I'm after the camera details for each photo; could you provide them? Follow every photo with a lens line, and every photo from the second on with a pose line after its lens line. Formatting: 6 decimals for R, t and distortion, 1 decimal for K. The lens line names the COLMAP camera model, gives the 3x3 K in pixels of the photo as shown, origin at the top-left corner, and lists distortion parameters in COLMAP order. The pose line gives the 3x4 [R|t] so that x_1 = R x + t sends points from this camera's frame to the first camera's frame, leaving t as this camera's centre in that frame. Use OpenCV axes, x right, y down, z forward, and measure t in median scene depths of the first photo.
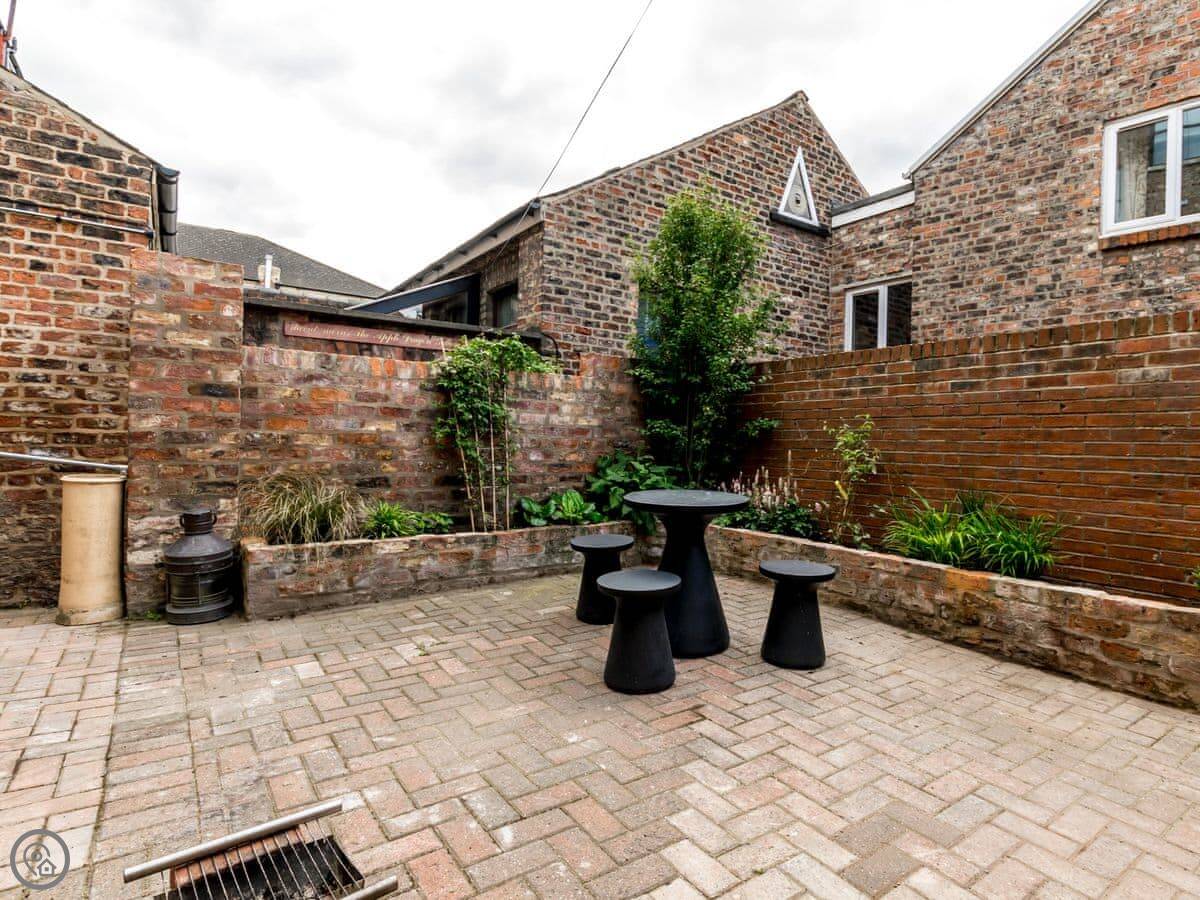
lens RADIAL K [[619.1, 0, 600.0], [0, 619.1, 450.0], [0, 0, 1]] dist [-0.003400, -0.001345]
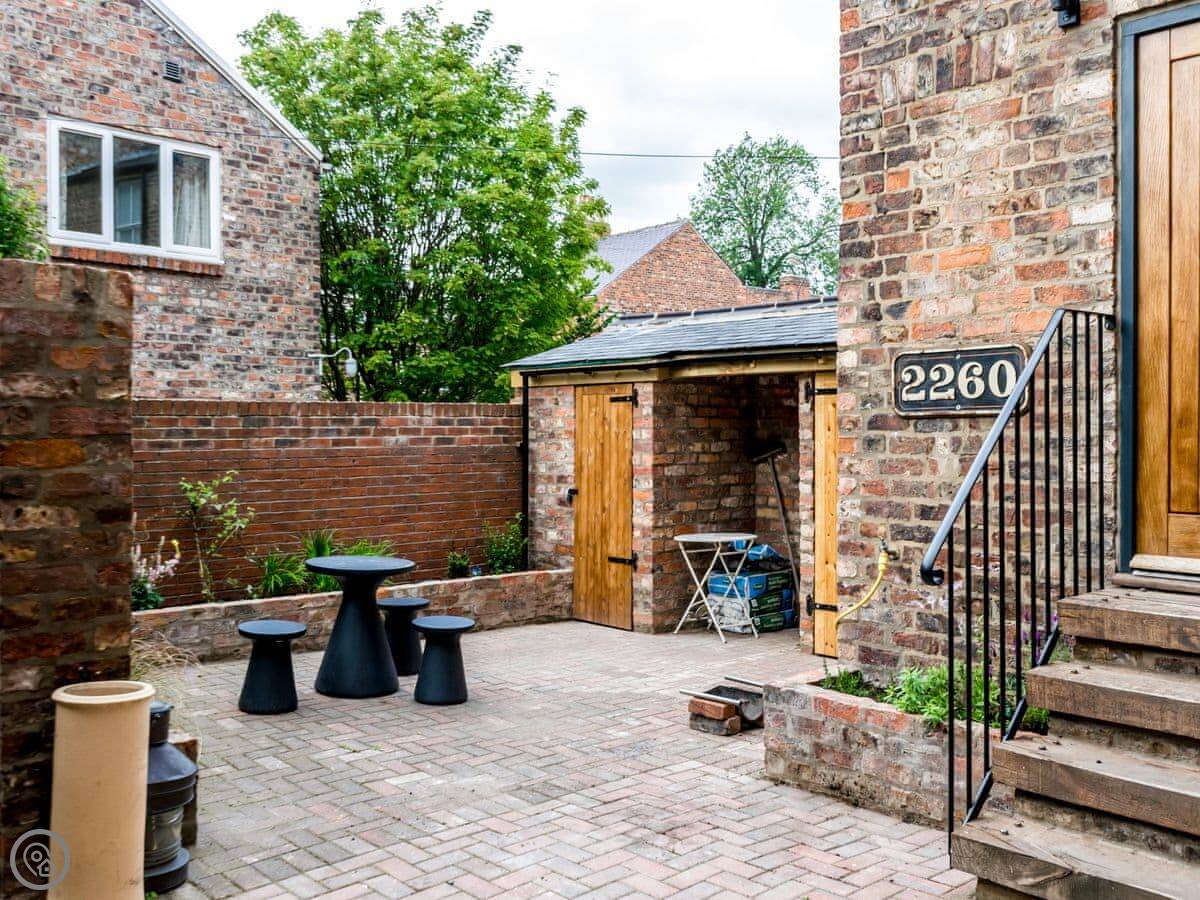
lens RADIAL K [[1248.9, 0, 600.0], [0, 1248.9, 450.0], [0, 0, 1]] dist [0.016910, 0.003035]
pose [[-0.088807, -0.046058, 0.994983, -2.037997], [0.019061, 0.998669, 0.047930, -0.216737], [-0.995866, 0.023222, -0.087811, 0.702164]]
